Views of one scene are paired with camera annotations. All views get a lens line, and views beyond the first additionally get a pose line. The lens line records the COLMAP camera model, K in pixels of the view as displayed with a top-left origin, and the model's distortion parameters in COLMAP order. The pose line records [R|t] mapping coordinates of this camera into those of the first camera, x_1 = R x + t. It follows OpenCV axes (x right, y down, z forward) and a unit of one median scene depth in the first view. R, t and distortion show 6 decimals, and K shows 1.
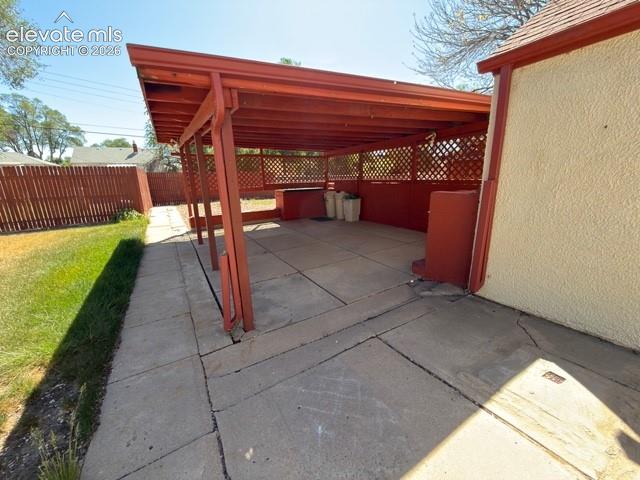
lens RADIAL K [[258.4, 0, 324.6], [0, 258.4, 239.3], [0, 0, 1]] dist [0.003946, 0.000822]
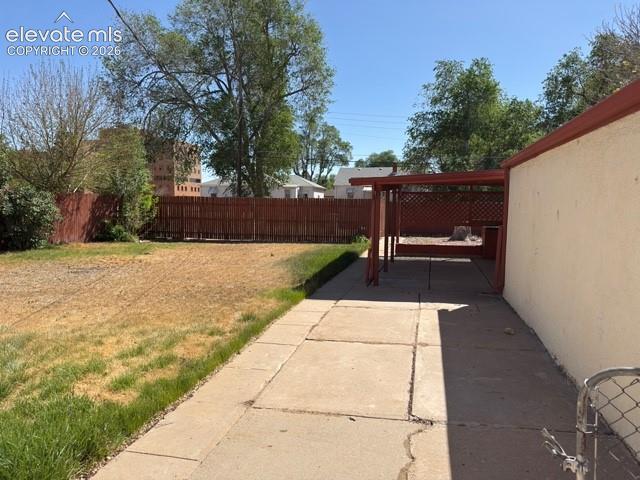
lens RADIAL K [[451.3, 0, 331.6], [0, 451.3, 239.3], [0, 0, 1]] dist [0.074835, -0.094435]
pose [[0.726016, 0.088846, -0.681915, 1.559886], [-0.195355, 0.977411, -0.080643, 0.277734], [0.659346, 0.191764, 0.726973, -1.616692]]
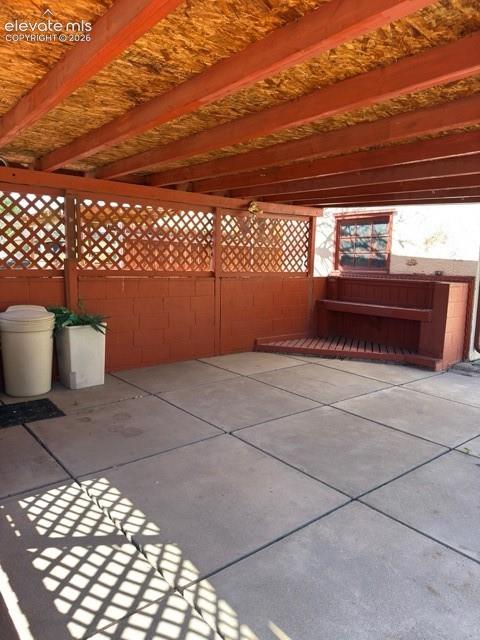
lens RADIAL K [[451.3, 0, 238.5], [0, 451.3, 321.3], [0, 0, 1]] dist [0.074835, -0.094435]
pose [[-0.147191, -0.111411, 0.982813, -1.149495], [0.213334, 0.966673, 0.141532, -0.434493], [-0.965828, 0.230499, -0.118518, 1.870553]]
